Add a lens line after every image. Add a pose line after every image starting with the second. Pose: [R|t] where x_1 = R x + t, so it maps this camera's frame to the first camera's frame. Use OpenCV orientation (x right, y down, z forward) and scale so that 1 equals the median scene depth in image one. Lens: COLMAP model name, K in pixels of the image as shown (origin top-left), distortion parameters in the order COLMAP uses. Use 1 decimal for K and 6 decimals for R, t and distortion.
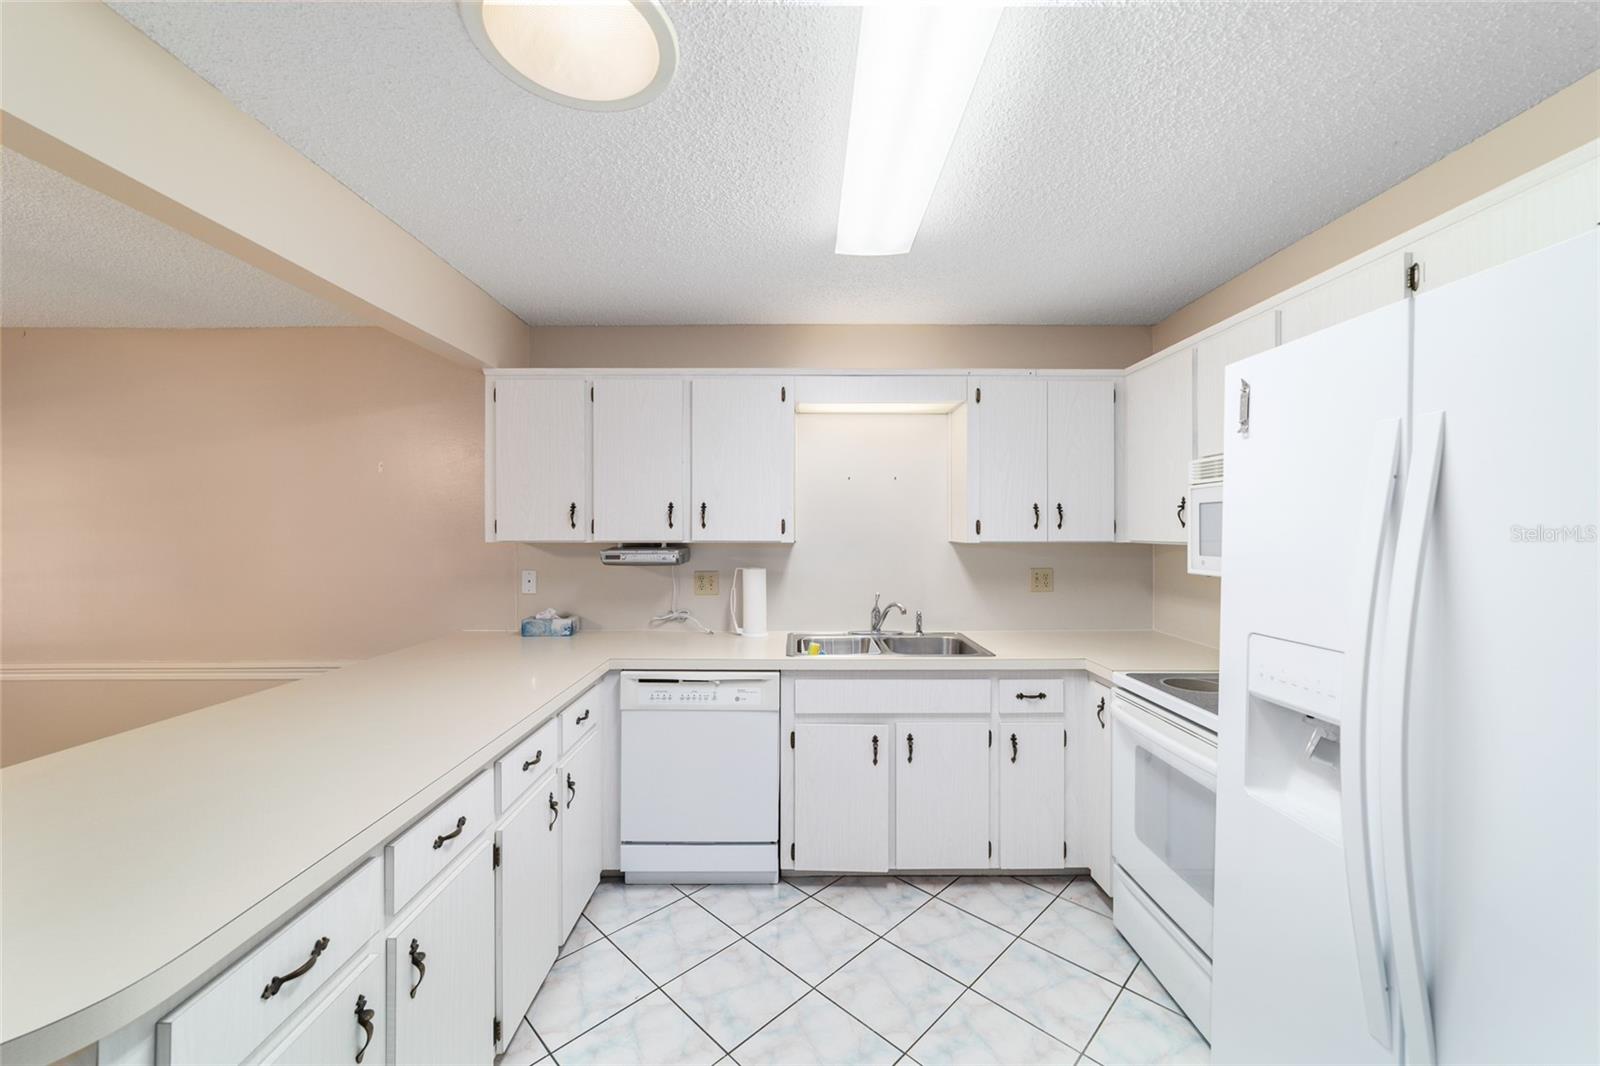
lens RADIAL K [[612.7, 0, 798.0], [0, 612.7, 525.3], [0, 0, 1]] dist [-0.017807, 0.006706]
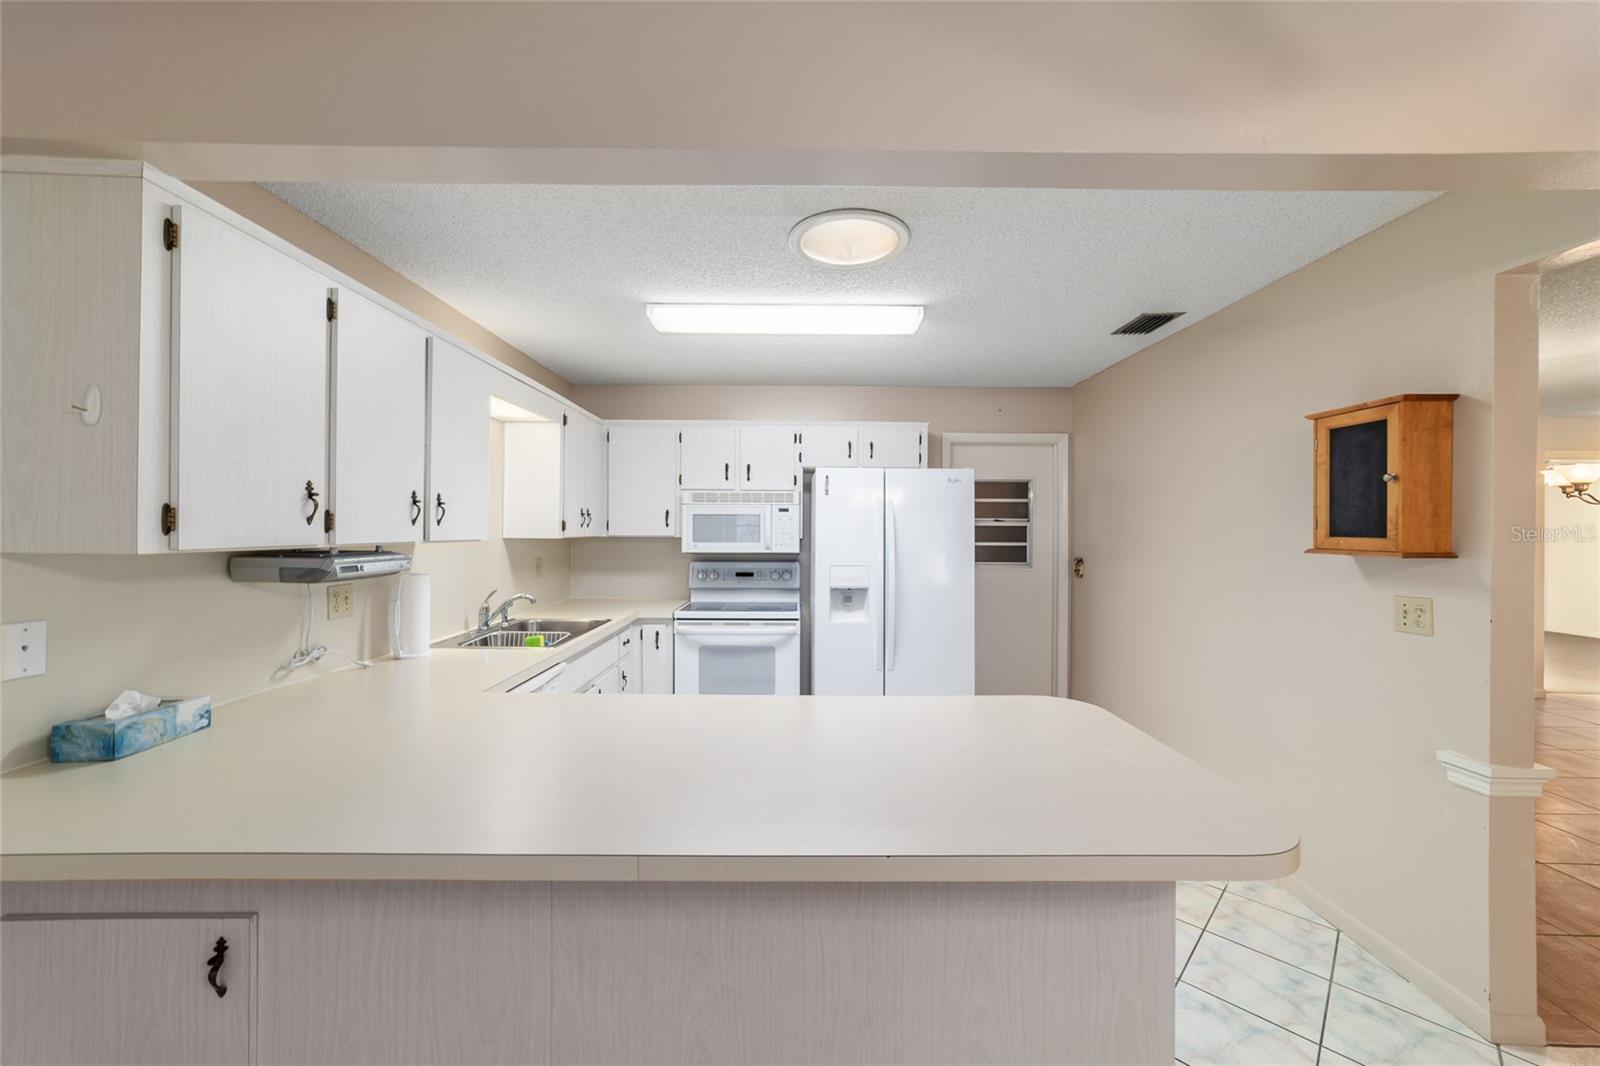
lens RADIAL K [[612.7, 0, 798.0], [0, 612.7, 525.3], [0, 0, 1]] dist [-0.017807, 0.006706]
pose [[-0.000757, 0.005888, 0.999982, -0.937947], [-0.013242, 0.999895, -0.005897, 0.003213], [-0.999912, -0.013247, -0.000679, 0.513776]]
